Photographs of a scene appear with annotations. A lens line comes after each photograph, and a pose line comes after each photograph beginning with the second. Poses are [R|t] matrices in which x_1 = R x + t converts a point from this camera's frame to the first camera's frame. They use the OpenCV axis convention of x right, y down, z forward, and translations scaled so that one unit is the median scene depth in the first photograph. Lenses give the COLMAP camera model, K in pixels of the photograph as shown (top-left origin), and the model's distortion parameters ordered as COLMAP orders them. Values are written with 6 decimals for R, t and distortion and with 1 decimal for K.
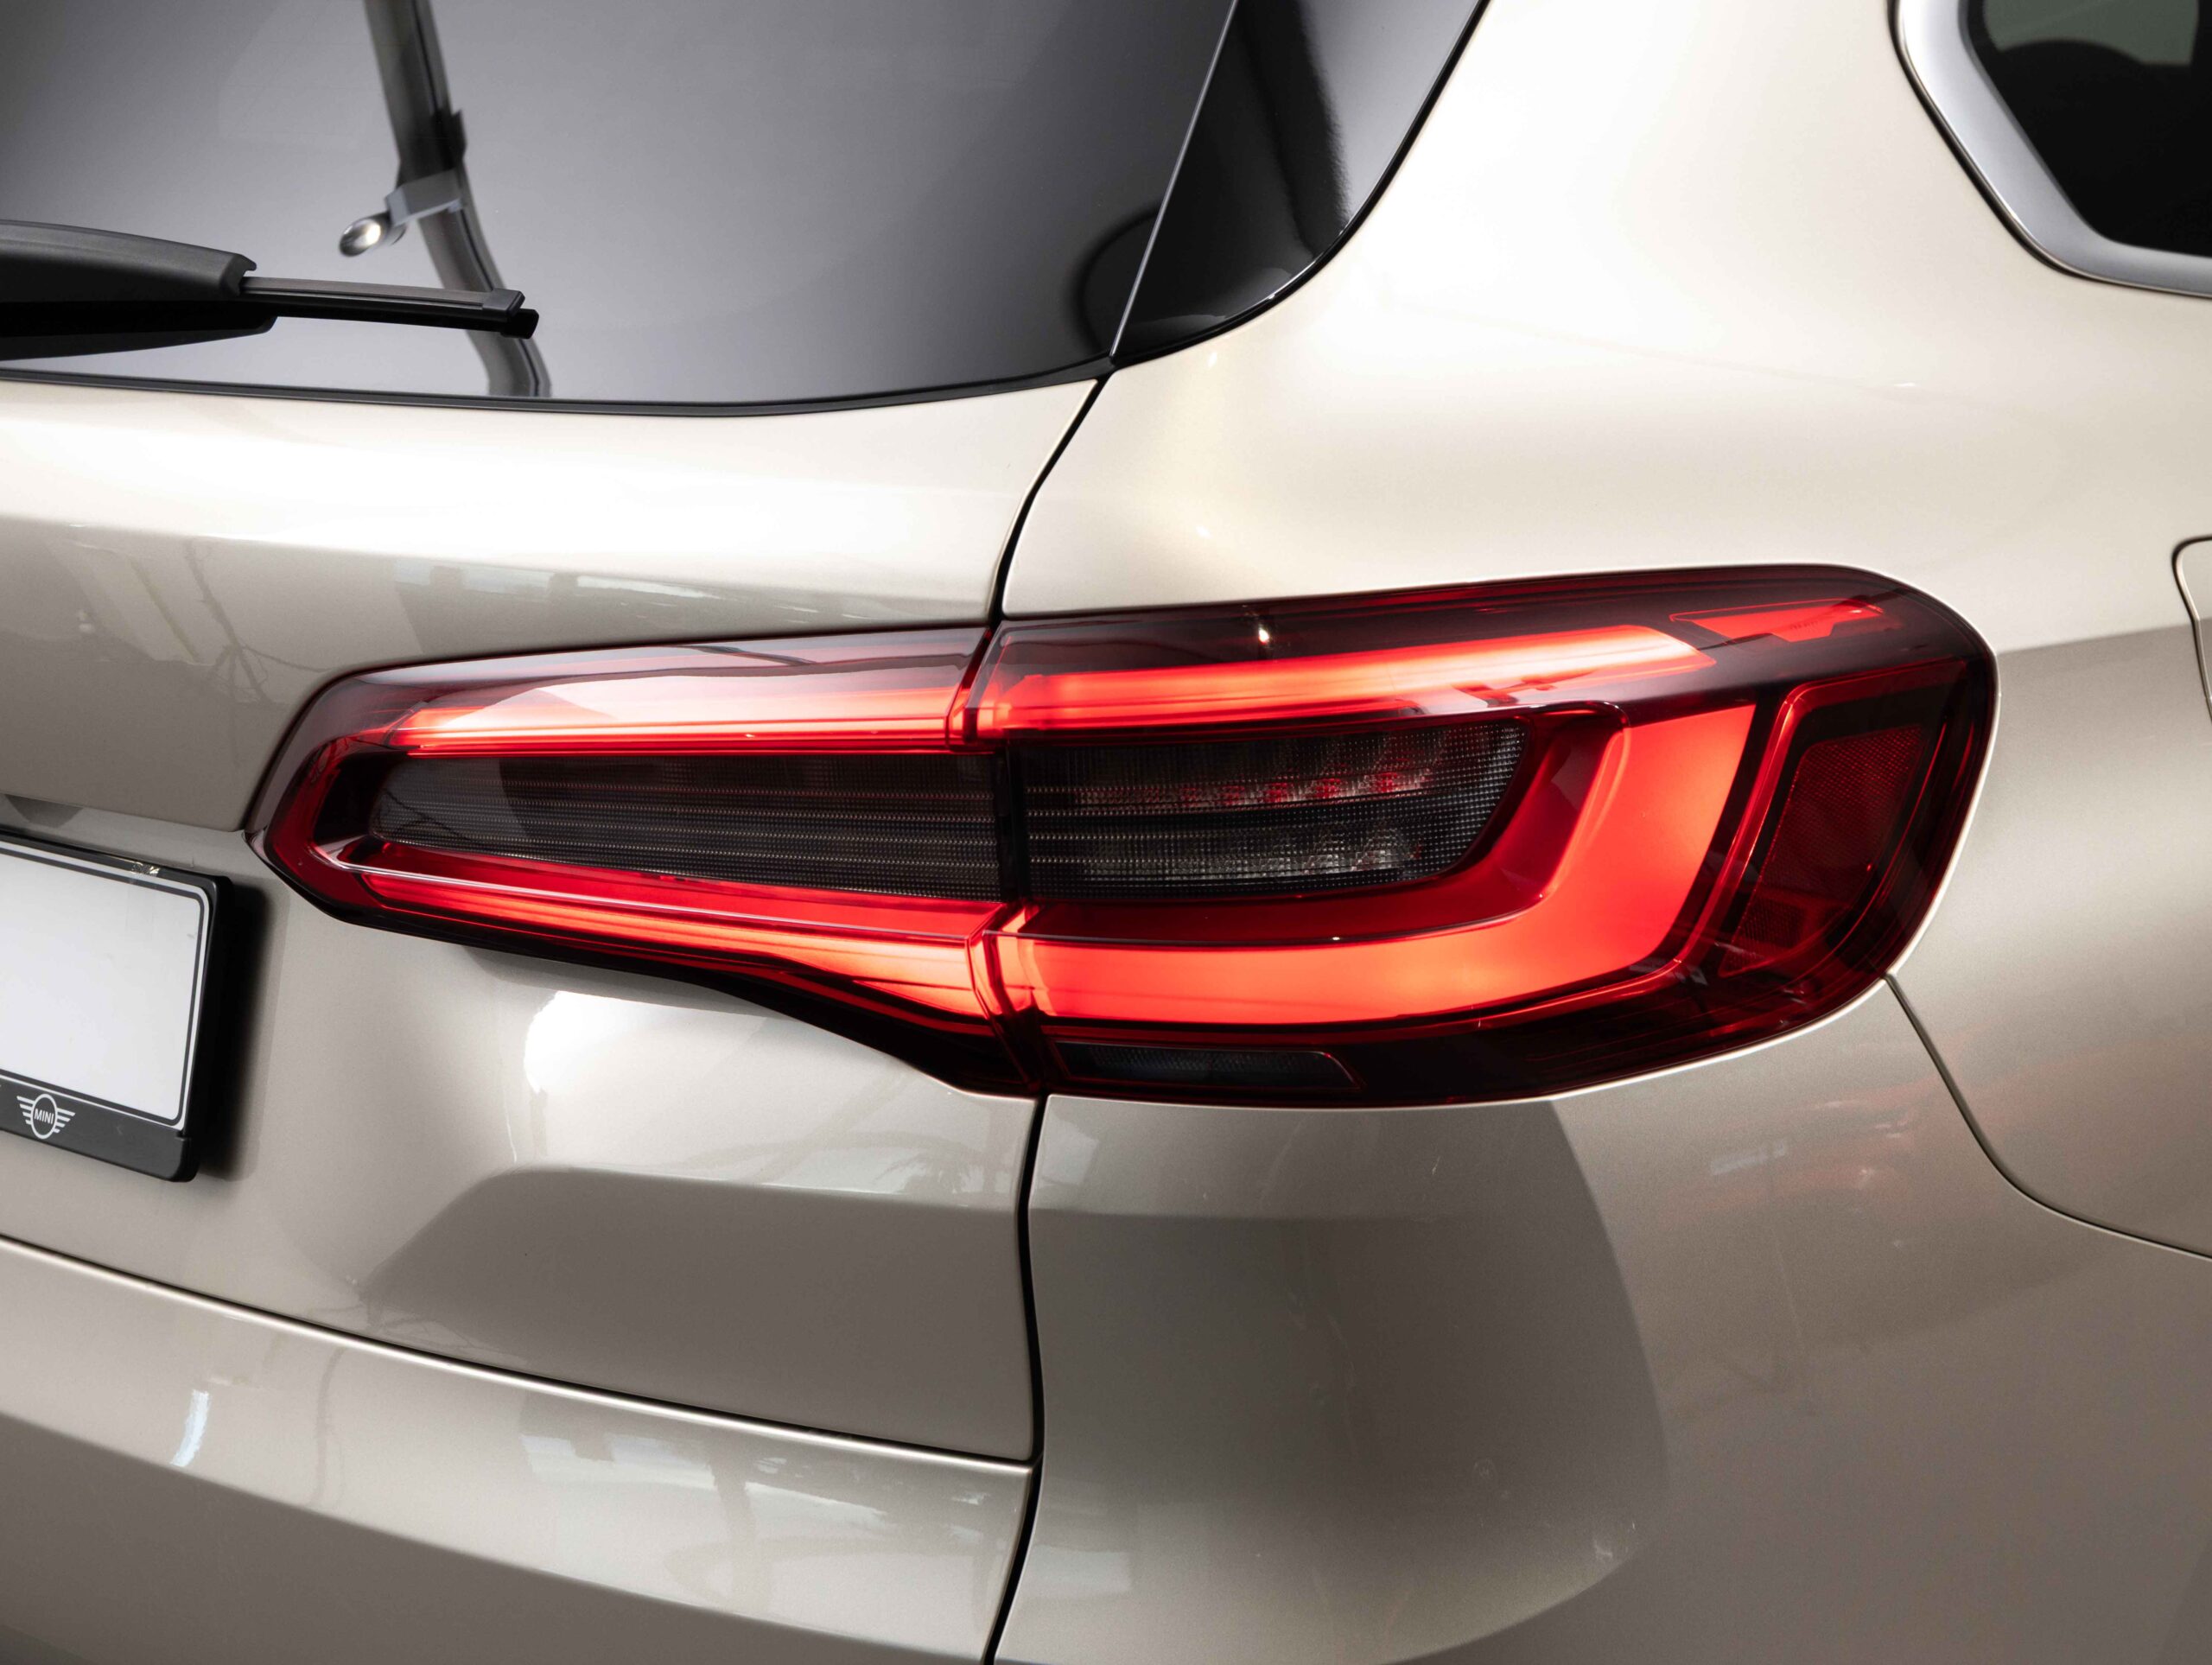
lens RADIAL K [[4301.6, 0, 1106.0], [0, 4301.6, 832.5], [0, 0, 1]] dist [-0.039637, -0.268934]
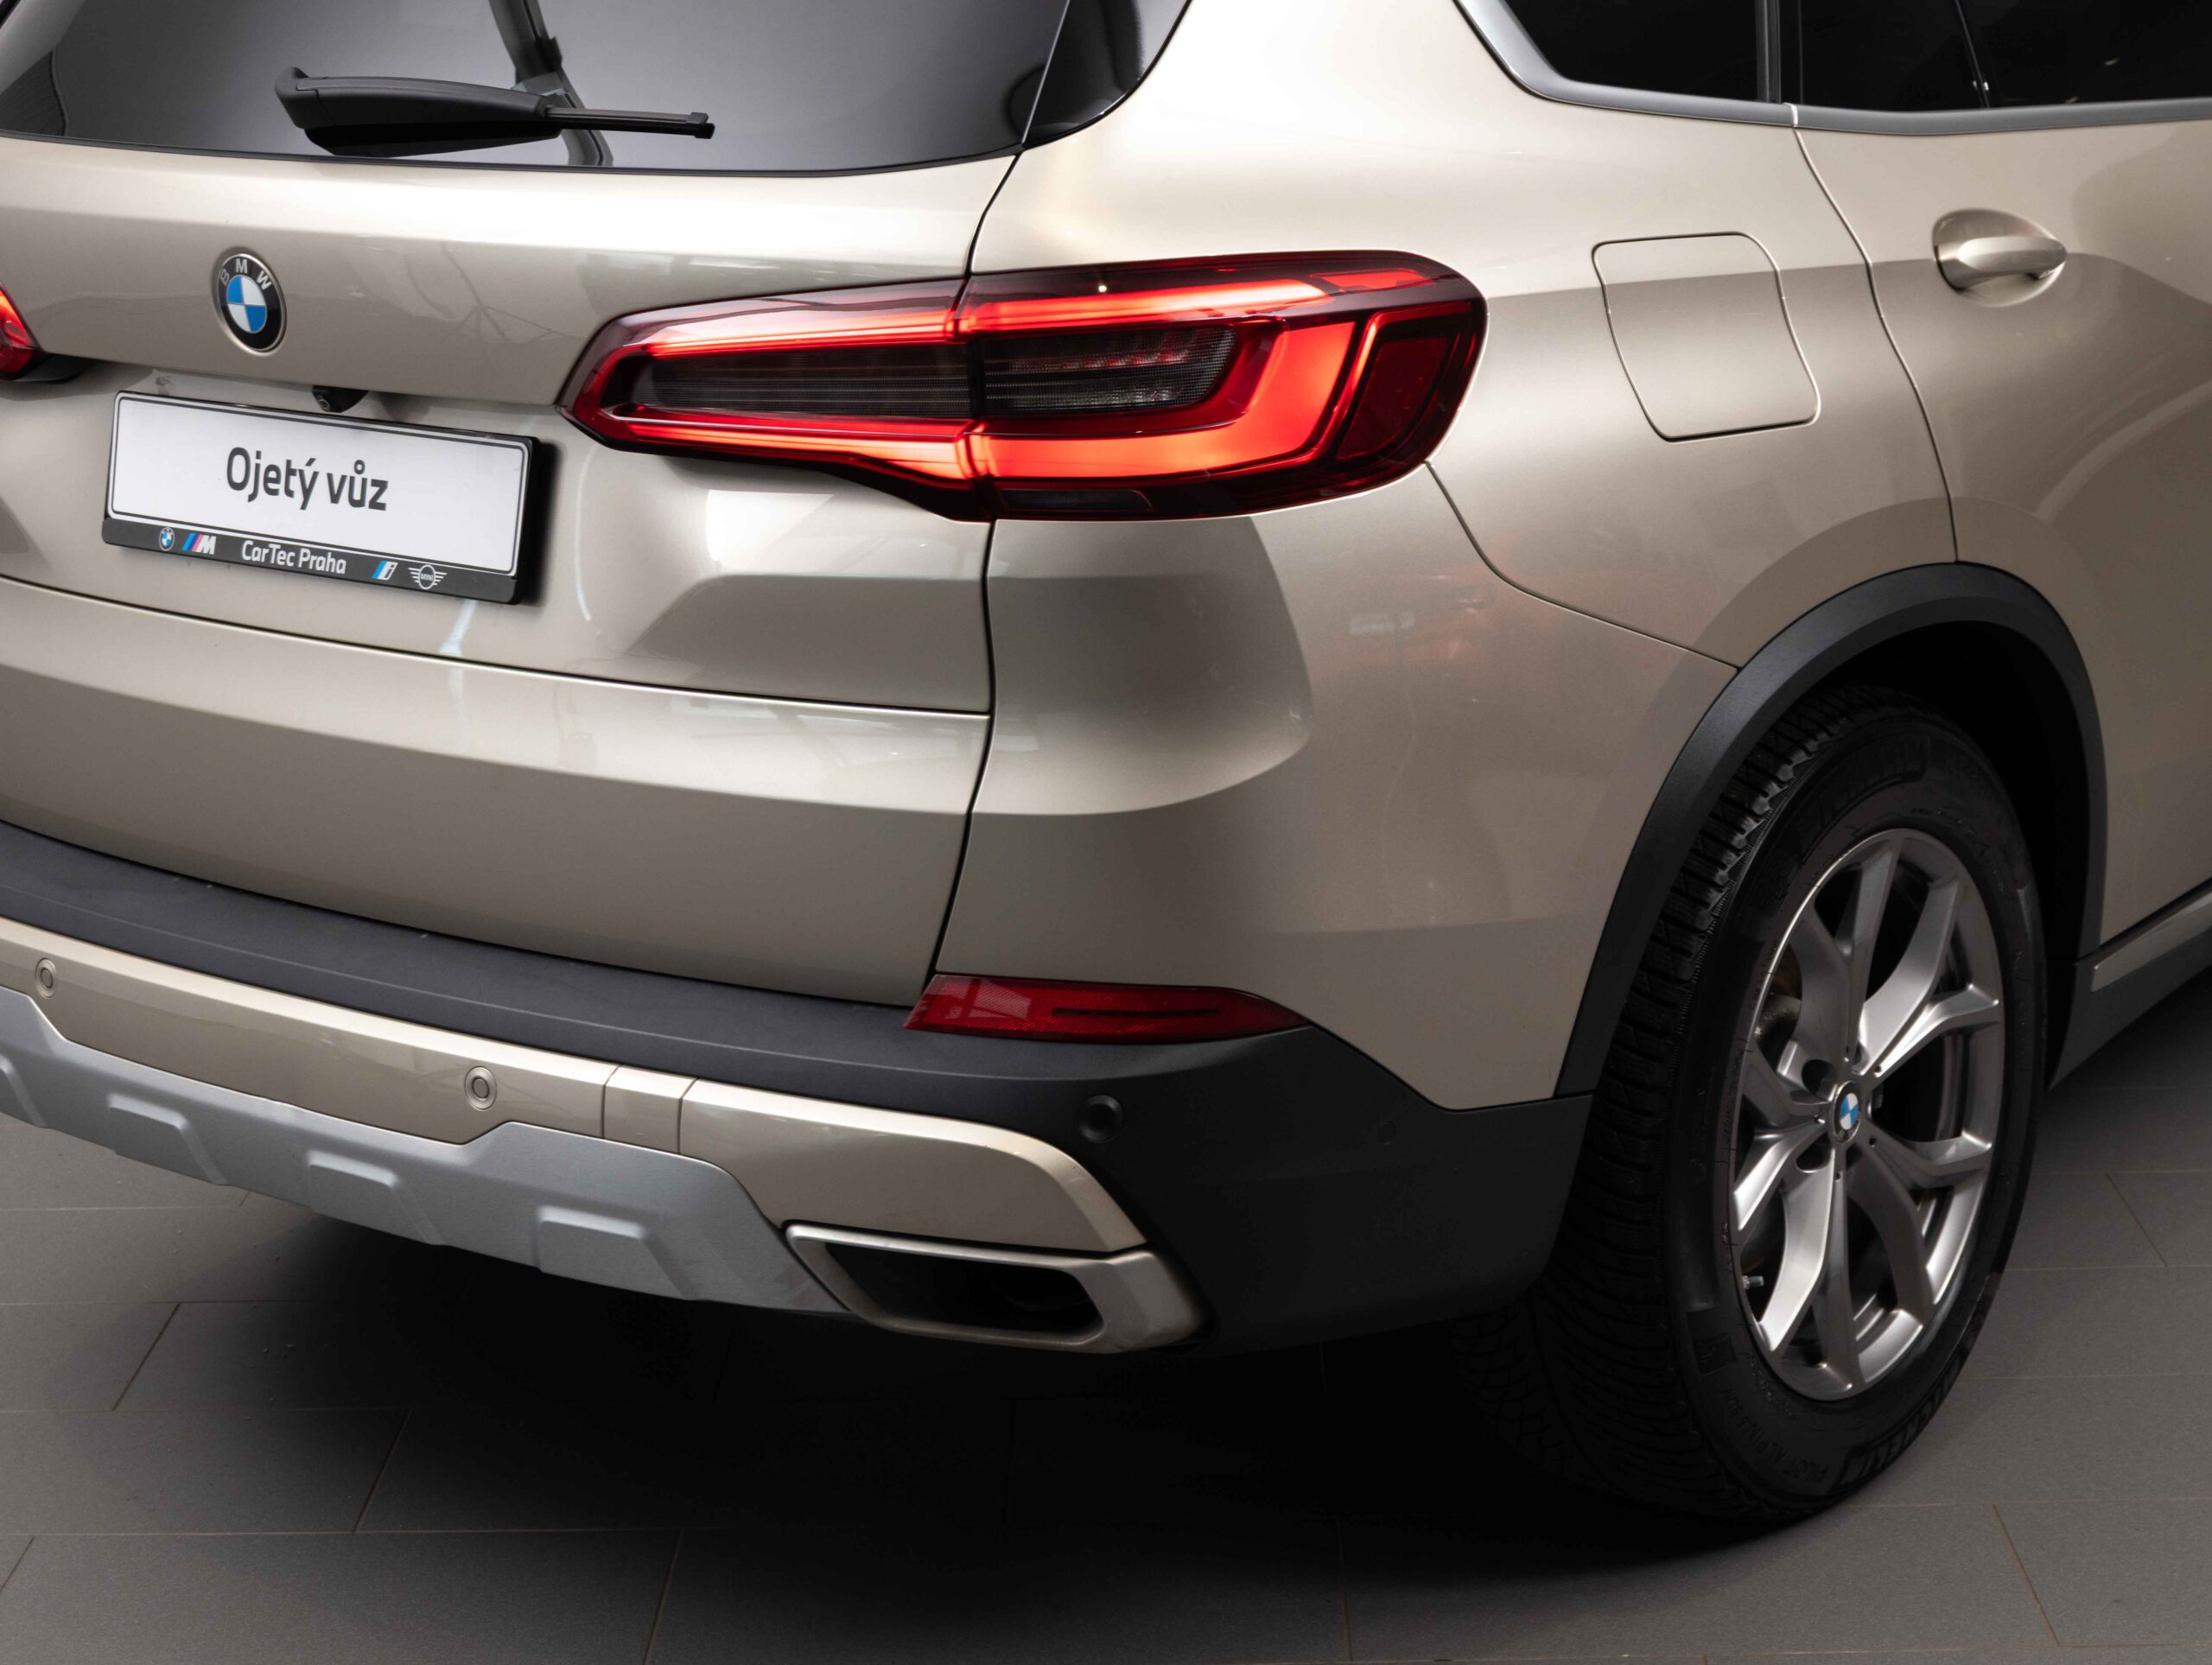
lens RADIAL K [[4301.6, 0, 1106.0], [0, 4301.6, 832.5], [0, 0, 1]] dist [-0.039637, -0.268934]
pose [[0.998912, -0.015908, 0.043840, -0.051299], [0.014366, 0.999275, 0.035265, 0.134161], [-0.044369, -0.034597, 0.998416, -0.964318]]
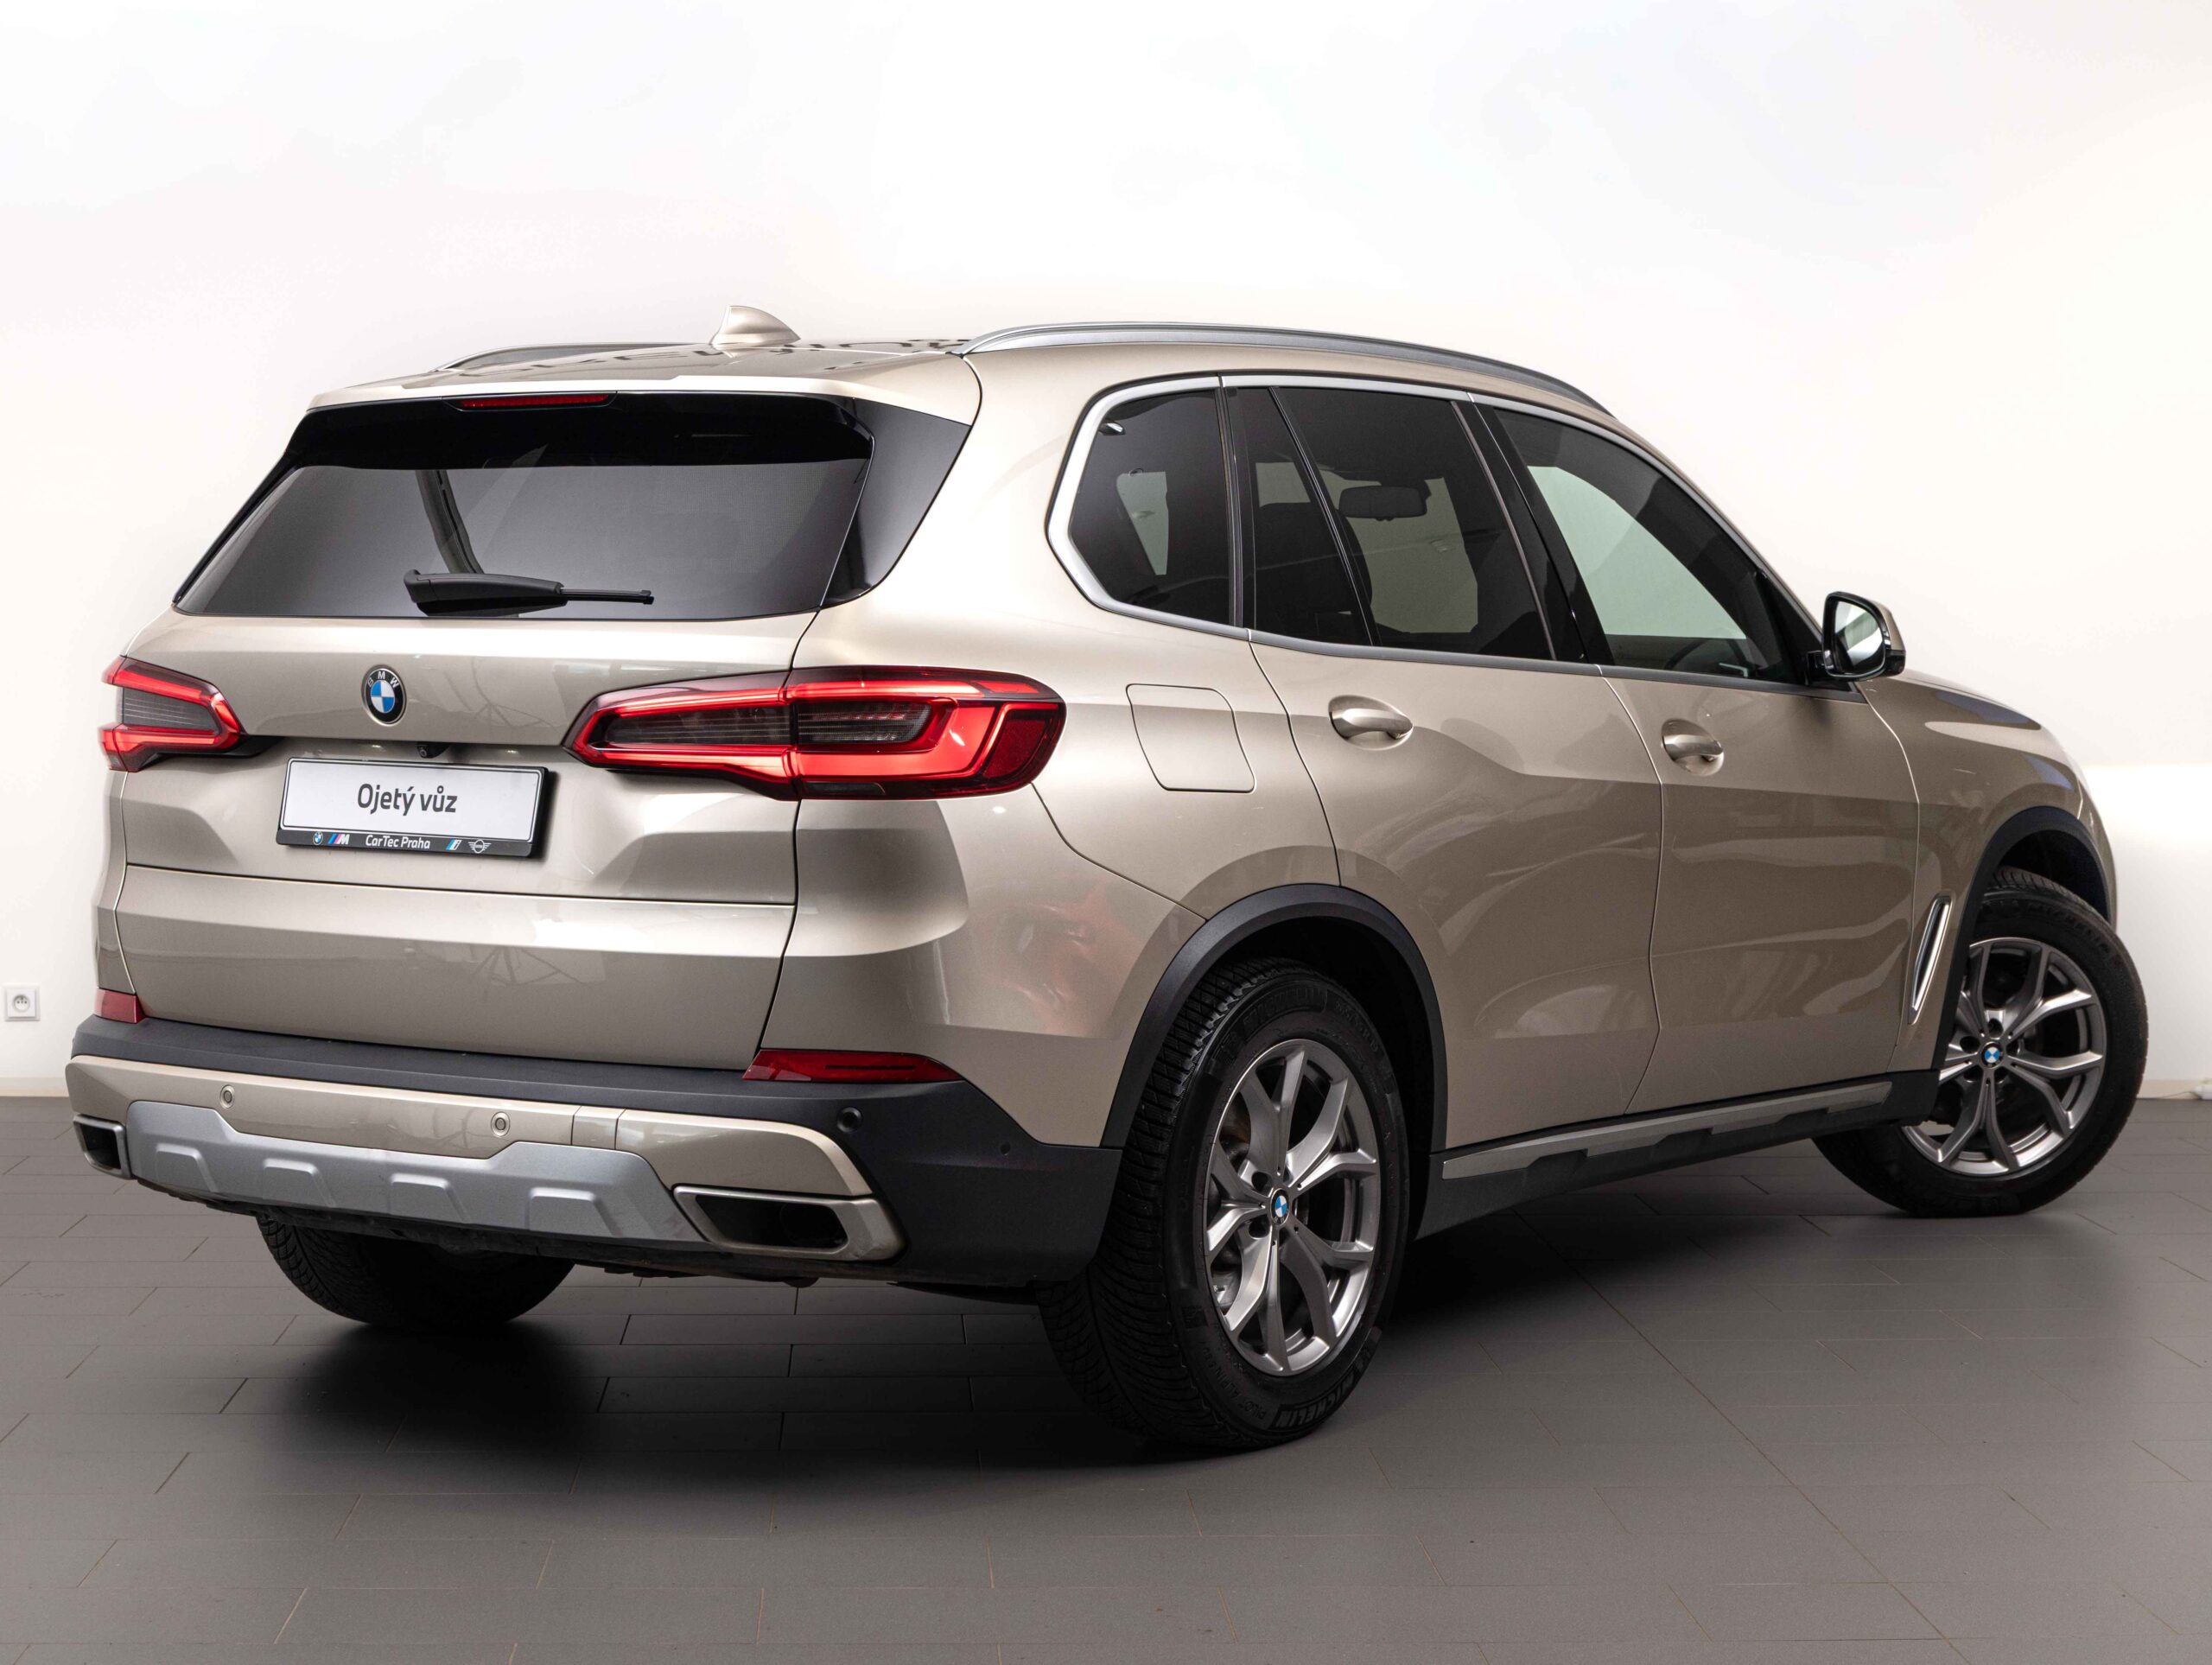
lens RADIAL K [[4301.6, 0, 1106.0], [0, 4301.6, 832.5], [0, 0, 1]] dist [-0.039637, -0.268934]
pose [[0.993293, 0.017707, 0.114256, -0.174578], [0.000192, 0.987950, -0.154776, 0.657329], [-0.115620, 0.153760, 0.981321, -2.641928]]
